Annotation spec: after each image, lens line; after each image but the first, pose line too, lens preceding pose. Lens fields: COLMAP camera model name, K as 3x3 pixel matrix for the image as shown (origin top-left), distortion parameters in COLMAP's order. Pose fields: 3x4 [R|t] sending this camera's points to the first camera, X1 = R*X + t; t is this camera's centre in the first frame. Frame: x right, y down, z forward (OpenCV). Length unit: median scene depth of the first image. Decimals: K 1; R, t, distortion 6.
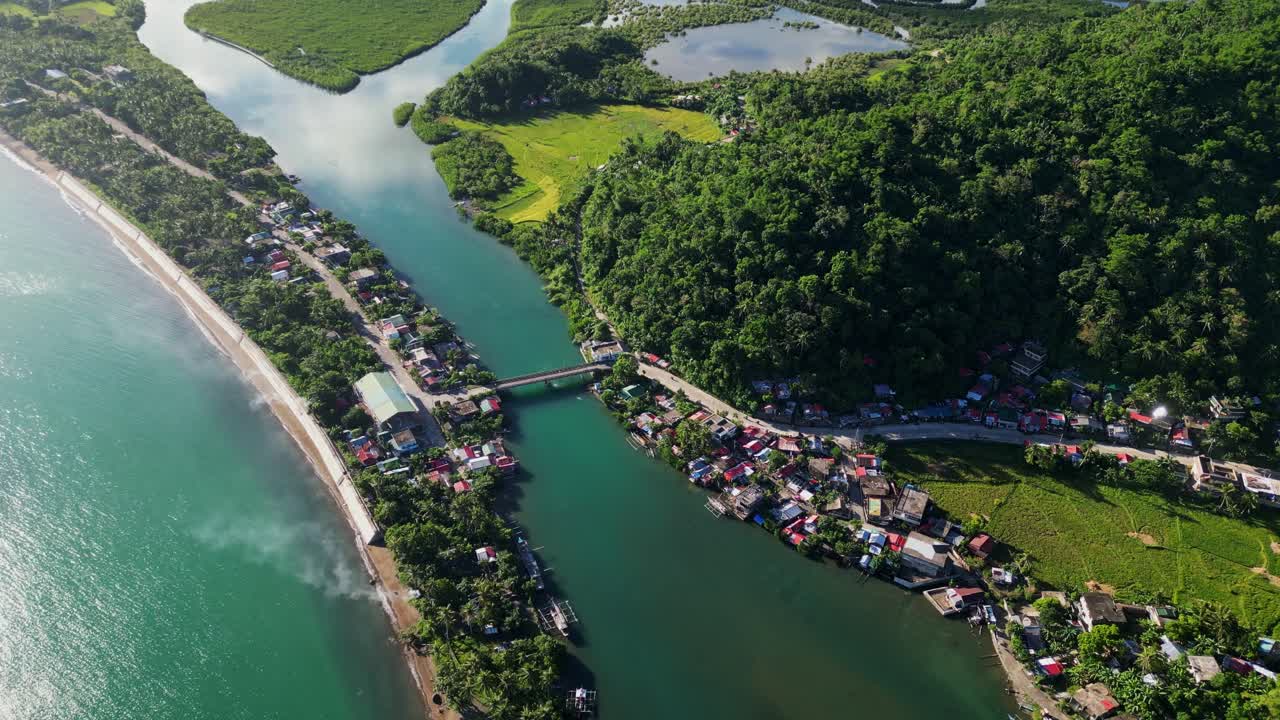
lens RADIAL K [[1015.0, 0, 632.6], [0, 1015.0, 360.0], [0, 0, 1]] dist [0.083372, -0.091281]
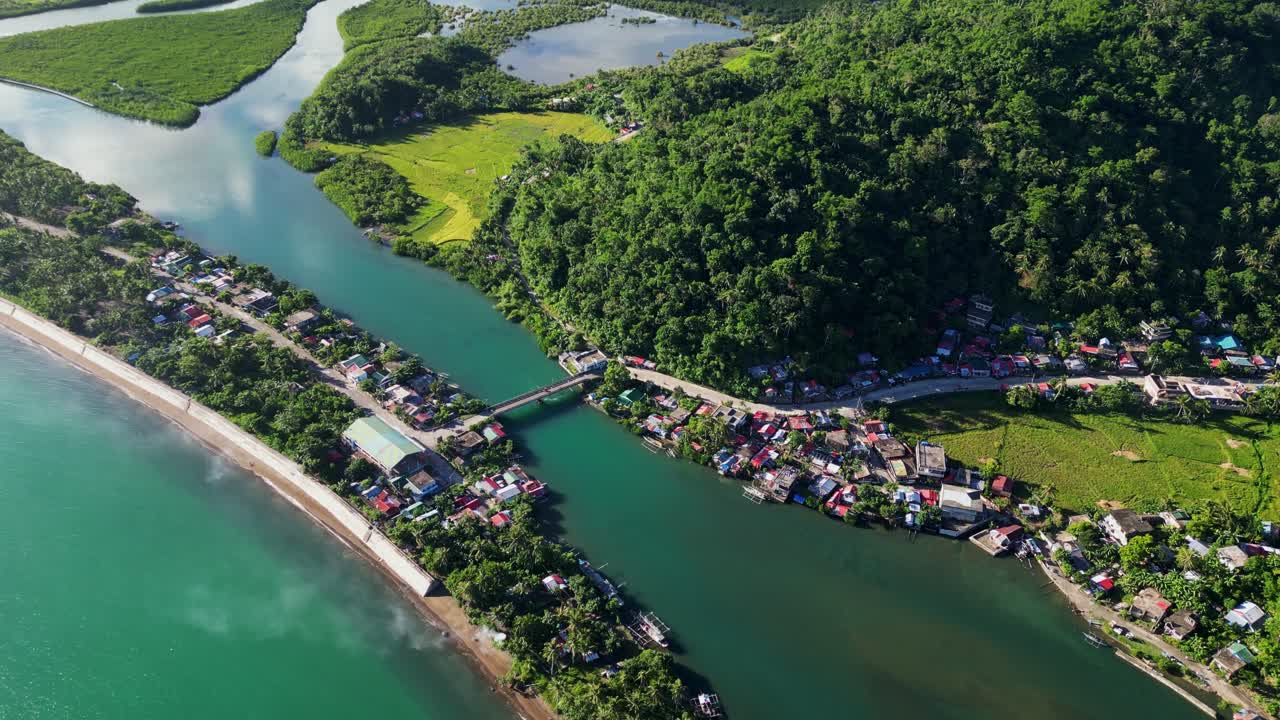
lens RADIAL K [[1015.0, 0, 632.6], [0, 1015.0, 360.0], [0, 0, 1]] dist [0.083372, -0.091281]
pose [[0.964399, -0.144394, 0.221550, -0.209093], [0.144198, 0.989400, 0.017149, -0.020501], [-0.221678, 0.015409, 0.974998, 0.026812]]
